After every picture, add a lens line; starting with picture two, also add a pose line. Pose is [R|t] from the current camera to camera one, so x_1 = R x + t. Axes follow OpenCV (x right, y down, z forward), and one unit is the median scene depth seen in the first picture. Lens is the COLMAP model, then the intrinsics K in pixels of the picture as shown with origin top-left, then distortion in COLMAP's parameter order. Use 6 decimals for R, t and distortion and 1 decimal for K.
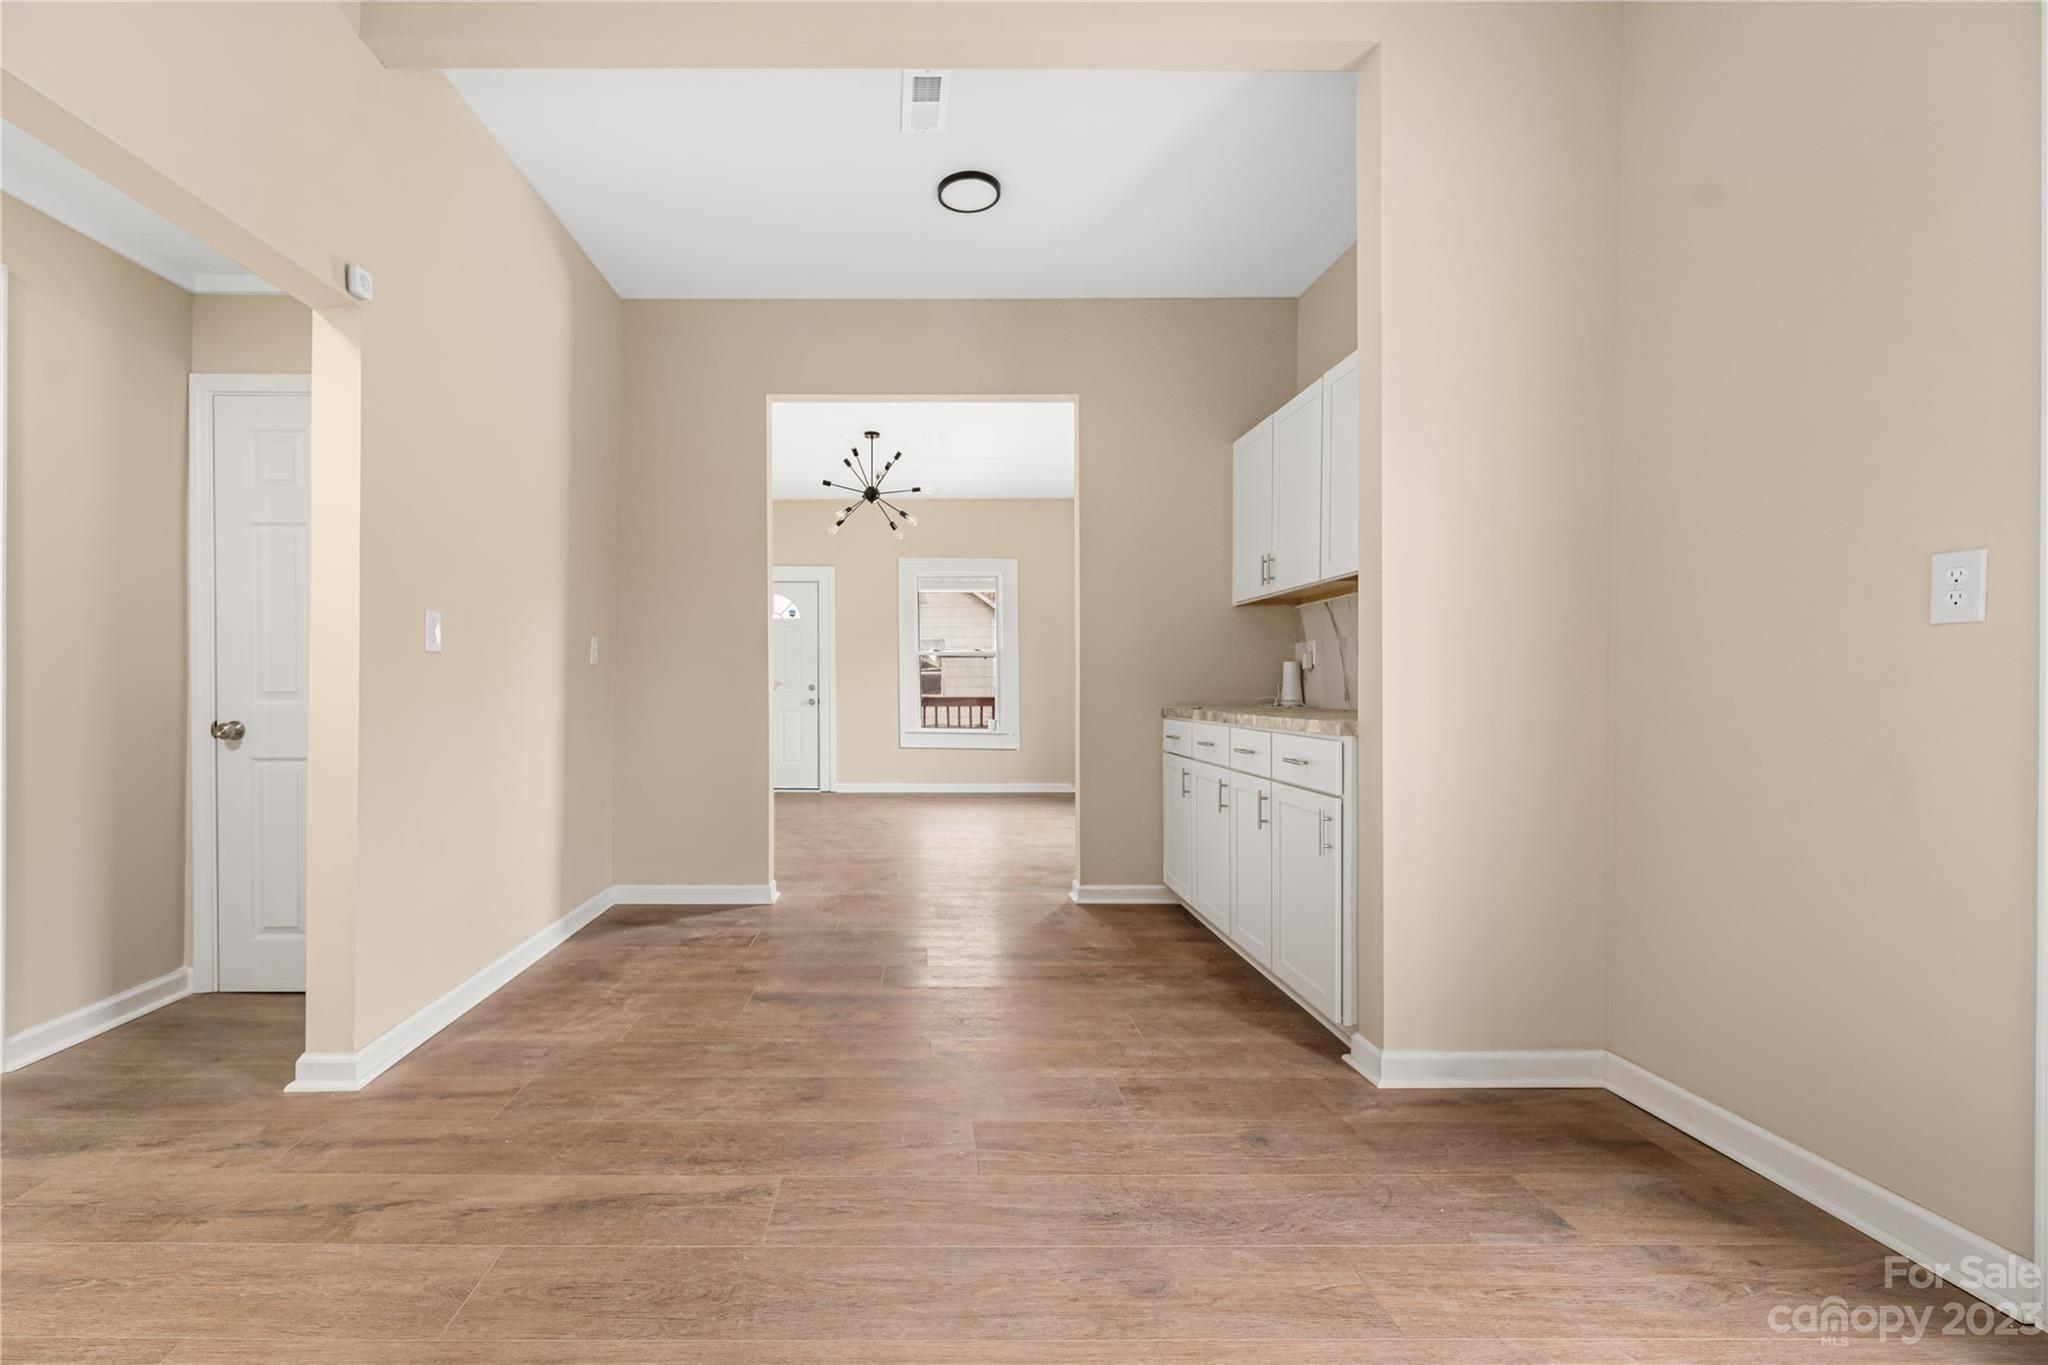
lens RADIAL K [[884.9, 0, 921.4], [0, 884.9, 691.0], [0, 0, 1]] dist [0.002355, 0.000067]
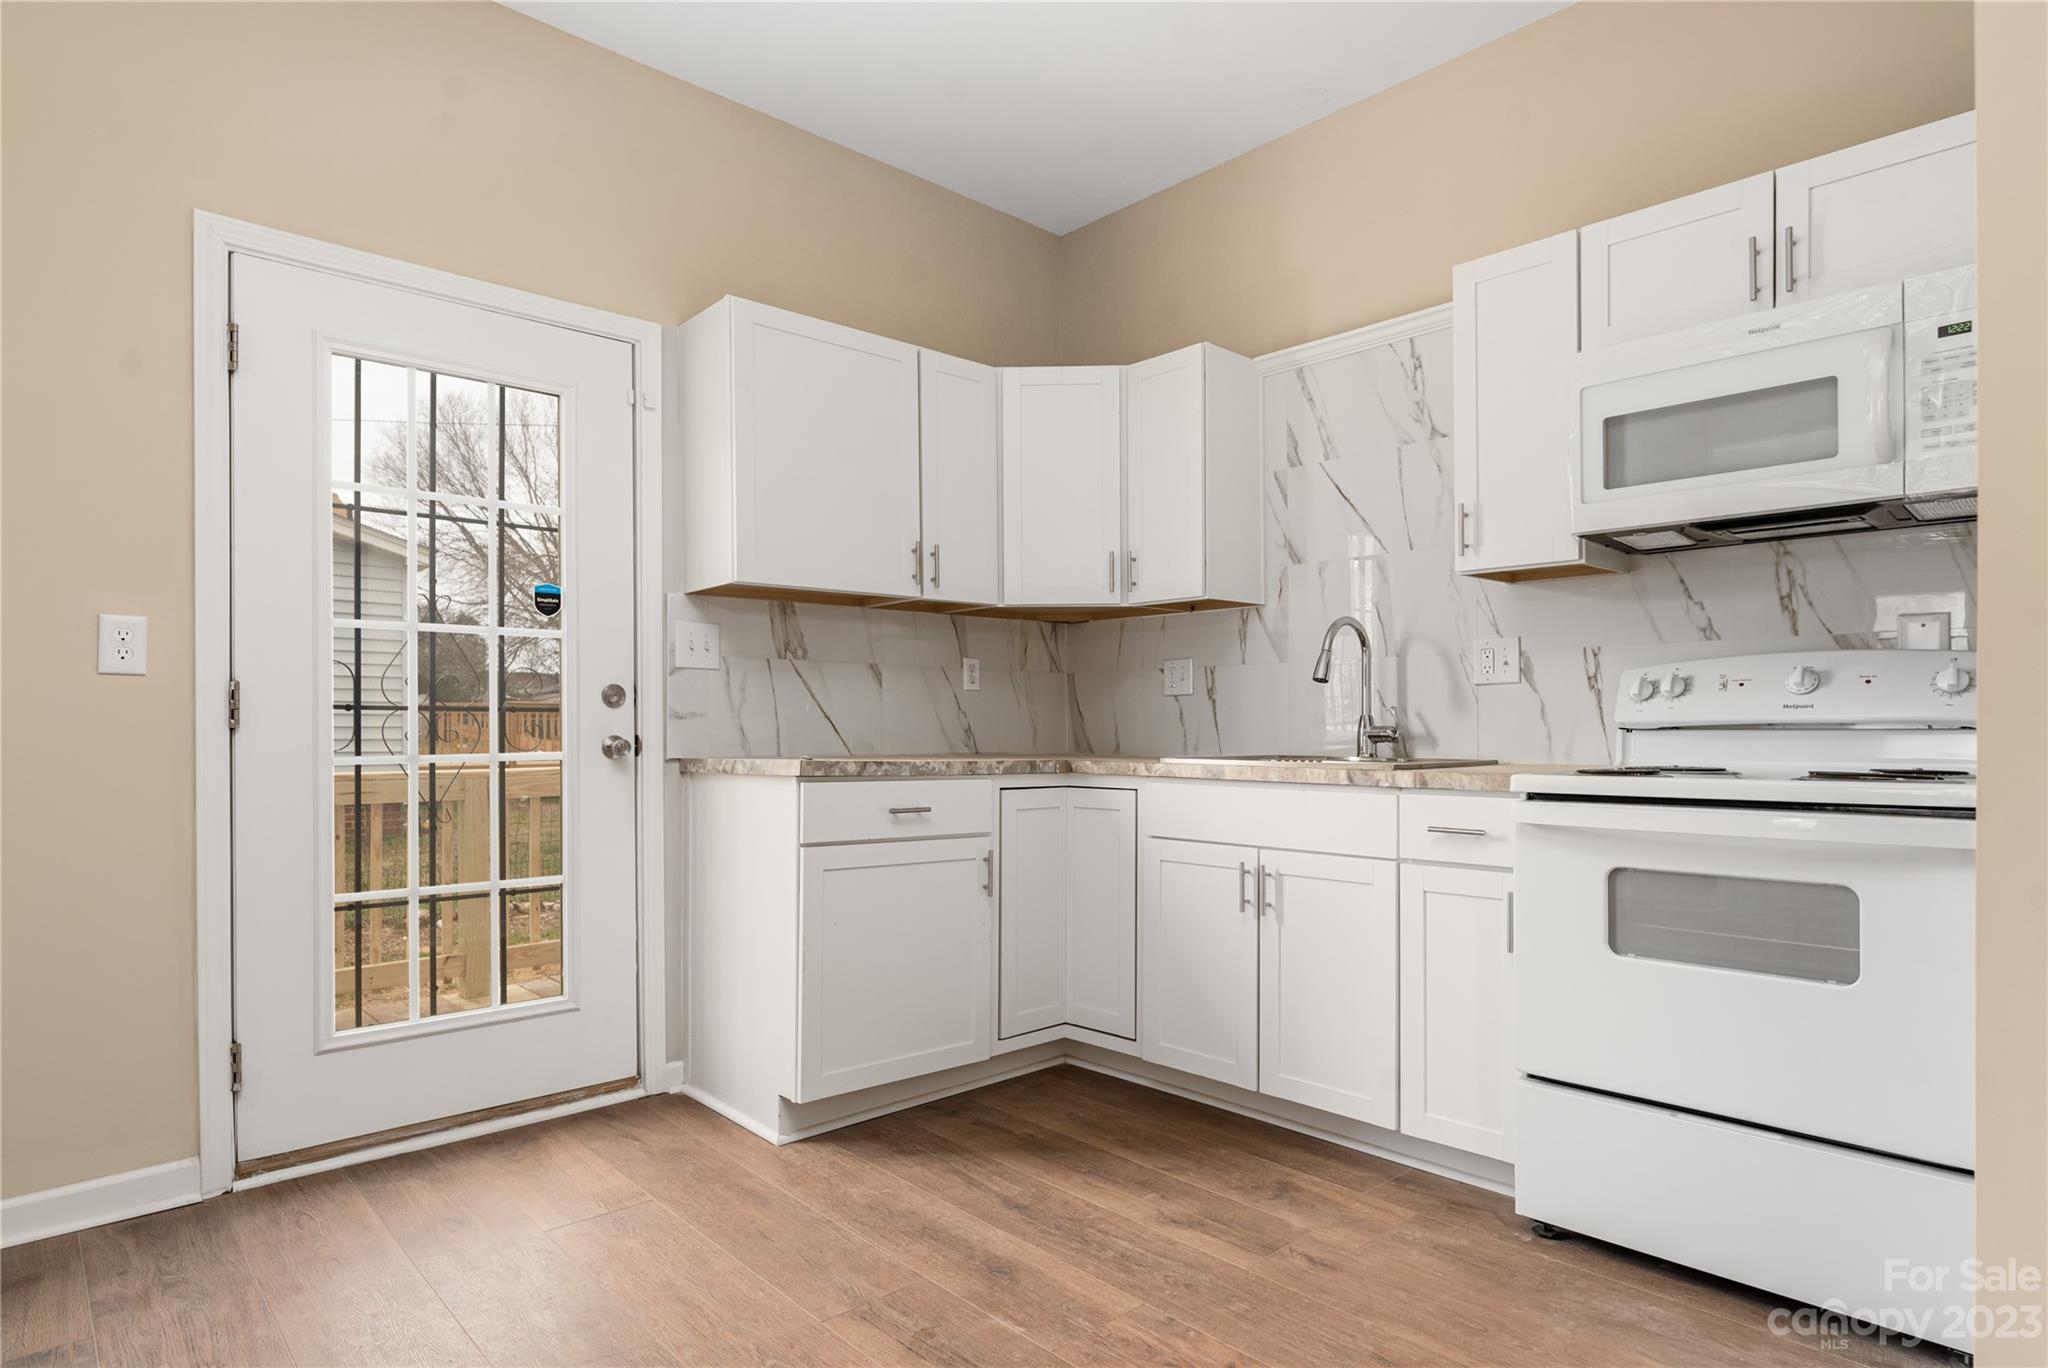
lens RADIAL K [[1119.0, 0, 1034.9], [0, 1119.0, 723.1], [0, 0, 1]] dist [-0.000670, 0.000003]
pose [[-0.682898, 0.003769, 0.730504, -0.499614], [0.001626, 0.999992, -0.003640, -0.001776], [-0.730511, -0.001298, -0.682899, 0.720643]]
